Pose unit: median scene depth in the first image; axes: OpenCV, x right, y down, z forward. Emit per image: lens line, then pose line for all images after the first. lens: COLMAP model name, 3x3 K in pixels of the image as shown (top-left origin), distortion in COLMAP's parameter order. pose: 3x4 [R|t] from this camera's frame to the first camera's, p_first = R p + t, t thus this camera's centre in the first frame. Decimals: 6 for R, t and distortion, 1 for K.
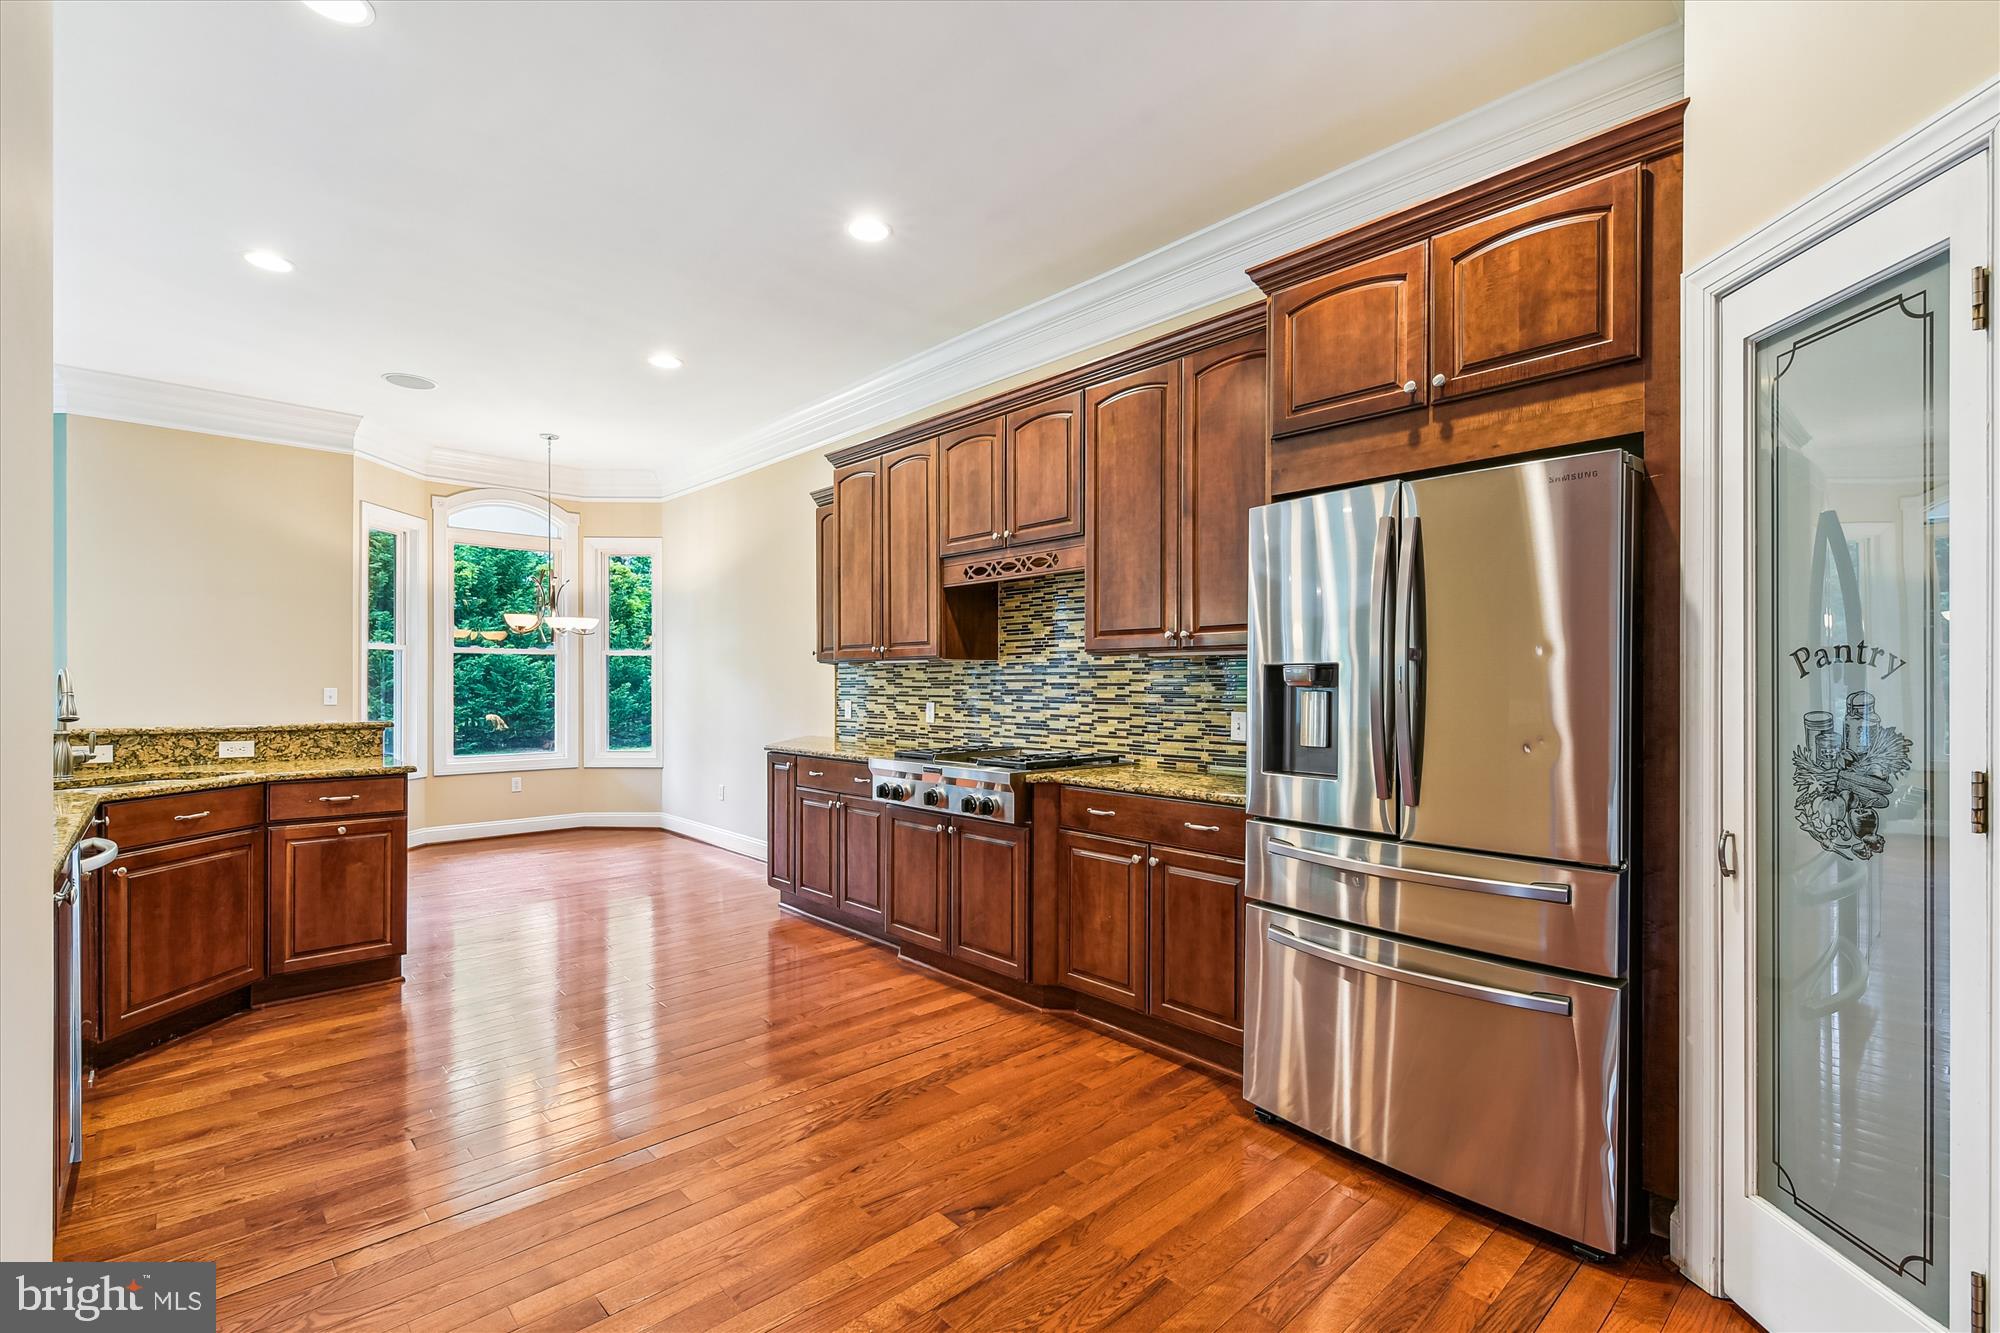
lens RADIAL K [[889.9, 0, 1001.6], [0, 889.9, 690.9], [0, 0, 1]] dist [0.014889, -0.004167]
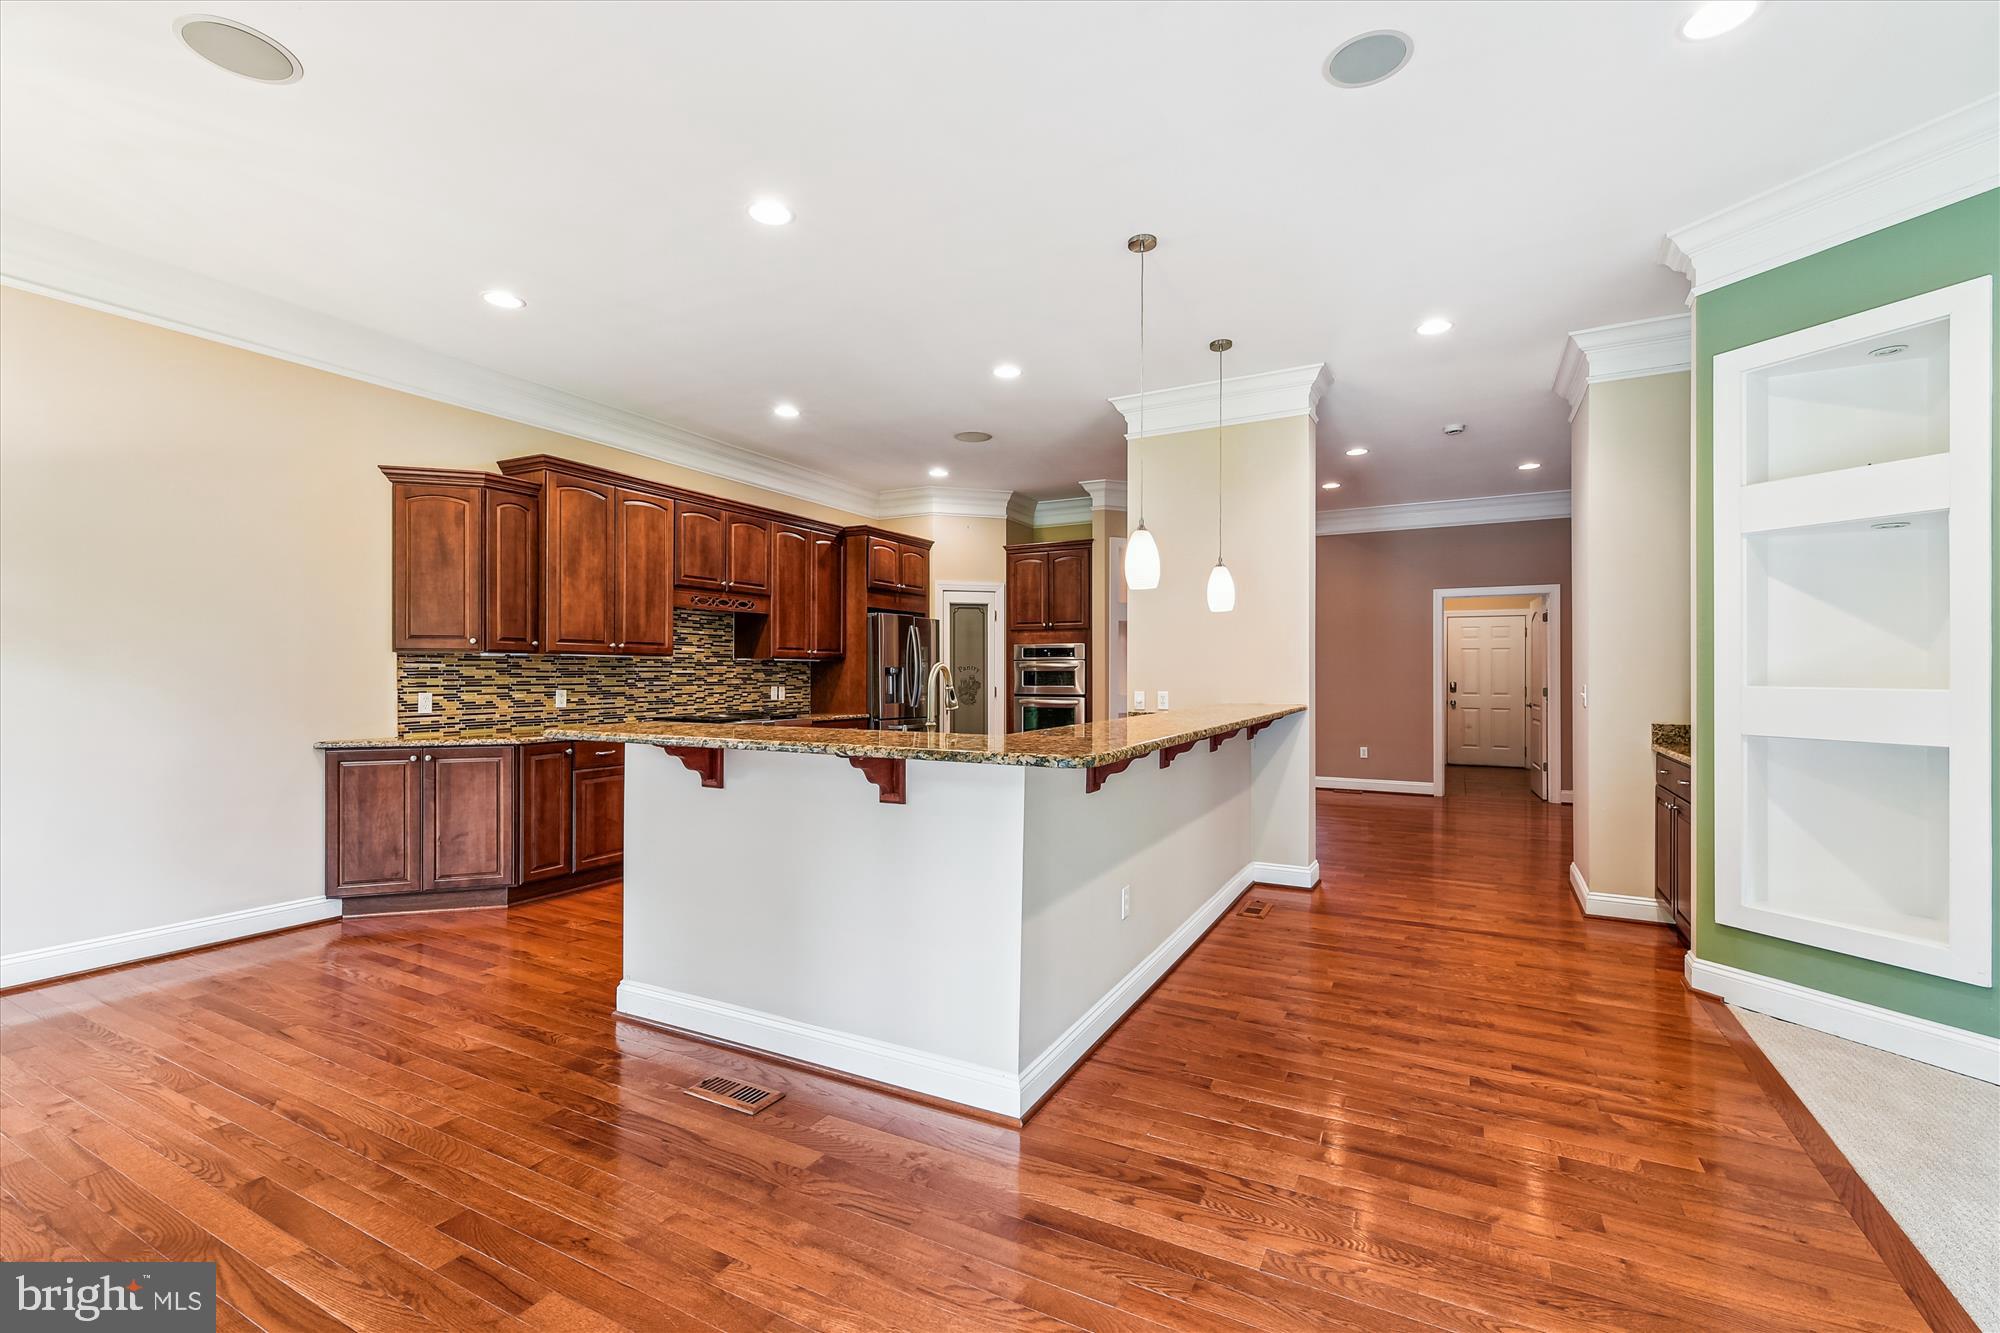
lens RADIAL K [[889.9, 0, 1002.9], [0, 889.9, 664.8], [0, 0, 1]] dist [0.014889, -0.004167]
pose [[-0.339284, 0.000383, 0.940684, -1.621666], [-0.001128, 0.999999, -0.000814, -0.023049], [-0.940683, -0.001338, -0.339283, 1.012569]]
